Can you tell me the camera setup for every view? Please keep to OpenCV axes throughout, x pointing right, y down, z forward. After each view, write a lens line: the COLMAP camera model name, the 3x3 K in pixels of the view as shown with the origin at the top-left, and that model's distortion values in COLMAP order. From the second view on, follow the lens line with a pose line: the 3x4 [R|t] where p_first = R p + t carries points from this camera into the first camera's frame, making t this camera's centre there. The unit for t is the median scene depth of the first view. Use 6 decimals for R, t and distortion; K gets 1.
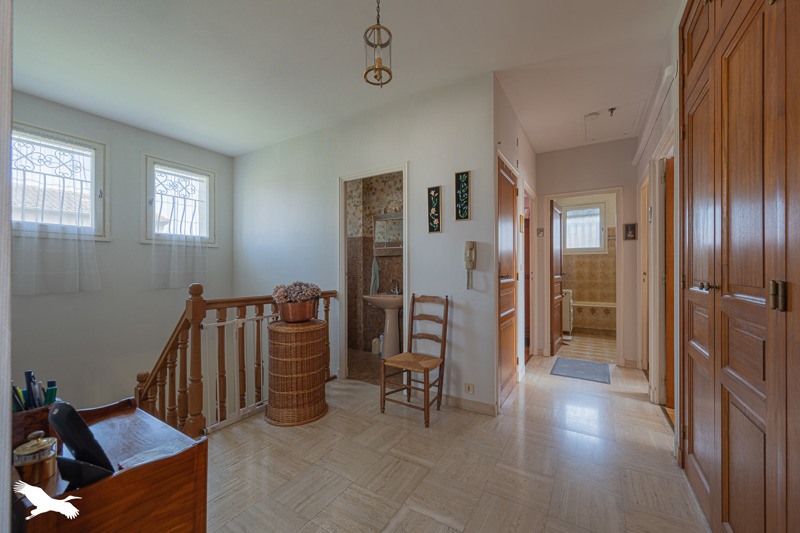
lens RADIAL K [[311.9, 0, 397.6], [0, 311.9, 270.9], [0, 0, 1]] dist [-0.003273, -0.000112]
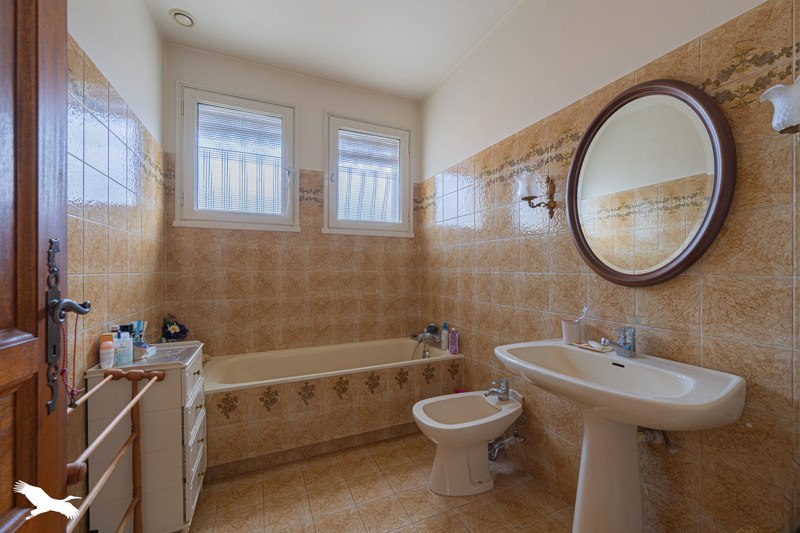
lens RADIAL K [[311.9, 0, 399.1], [0, 311.9, 267.2], [0, 0, 1]] dist [-0.003273, -0.000112]
pose [[0.551956, 0.004665, 0.833861, 0.415468], [-0.001185, 0.999988, -0.004810, -0.006182], [-0.833873, 0.001667, 0.551954, 0.683103]]
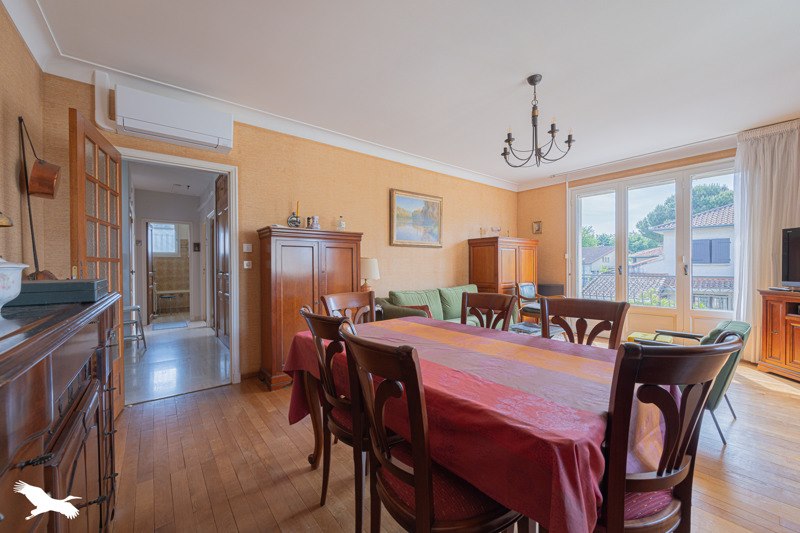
lens RADIAL K [[311.9, 0, 397.9], [0, 311.9, 271.1], [0, 0, 1]] dist [-0.003273, -0.000112]
pose [[0.335018, -0.010300, 0.942155, -0.372193], [0.004237, 0.999947, 0.009425, 0.002080], [-0.942202, 0.000834, 0.335044, -0.464078]]
